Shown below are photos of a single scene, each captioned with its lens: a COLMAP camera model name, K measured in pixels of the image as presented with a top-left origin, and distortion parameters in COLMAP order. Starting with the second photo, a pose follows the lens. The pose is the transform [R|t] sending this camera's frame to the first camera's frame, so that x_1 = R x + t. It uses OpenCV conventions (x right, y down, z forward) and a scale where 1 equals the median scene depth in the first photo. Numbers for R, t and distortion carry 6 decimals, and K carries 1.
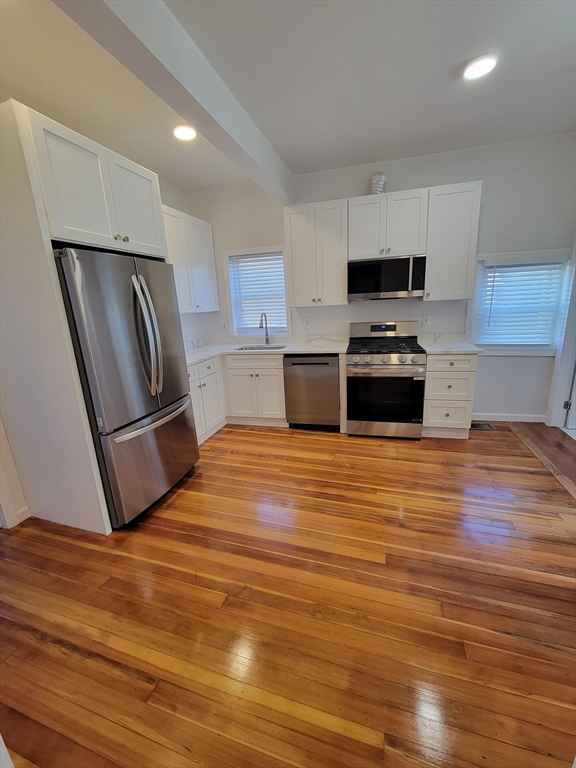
lens RADIAL K [[312.8, 0, 286.5], [0, 312.8, 379.7], [0, 0, 1]] dist [0.001928, 0.000164]
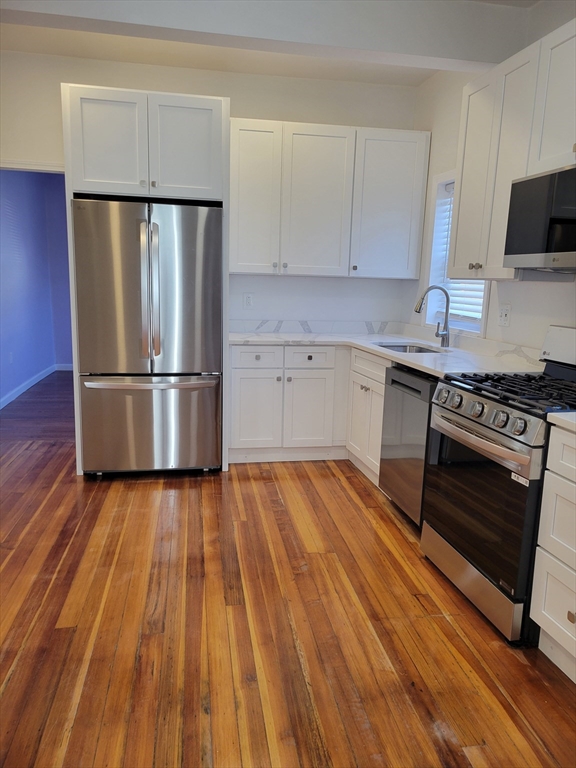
lens RADIAL K [[576.4, 0, 290.7], [0, 576.4, 386.2], [0, 0, 1]] dist [0.044892, -0.012353]
pose [[0.459235, 0.226796, -0.858875, 0.945691], [-0.264008, 0.958017, 0.111813, -0.126375], [0.848176, 0.175402, 0.499832, 0.429968]]
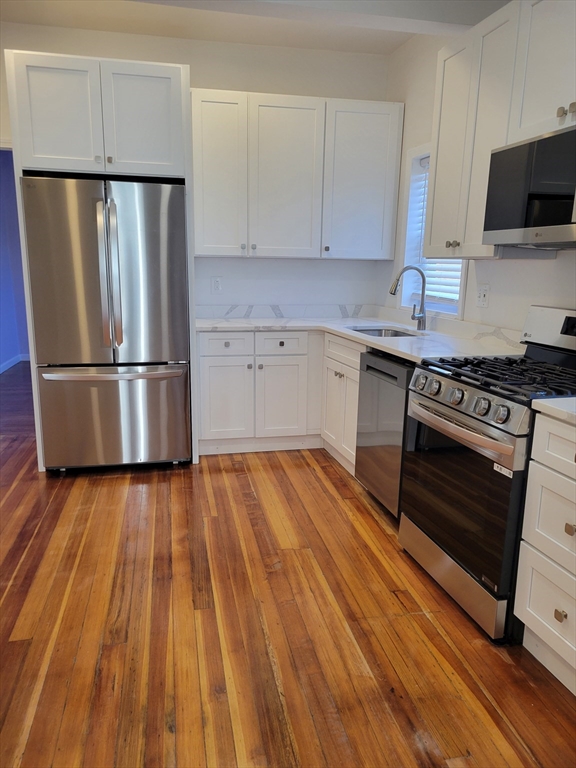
lens RADIAL K [[576.4, 0, 283.5], [0, 576.4, 391.6], [0, 0, 1]] dist [0.044892, -0.012353]
pose [[0.487296, 0.246928, -0.837597, 0.901048], [-0.248690, 0.958709, 0.137950, -0.128091], [0.837076, 0.141080, 0.528584, 0.468625]]
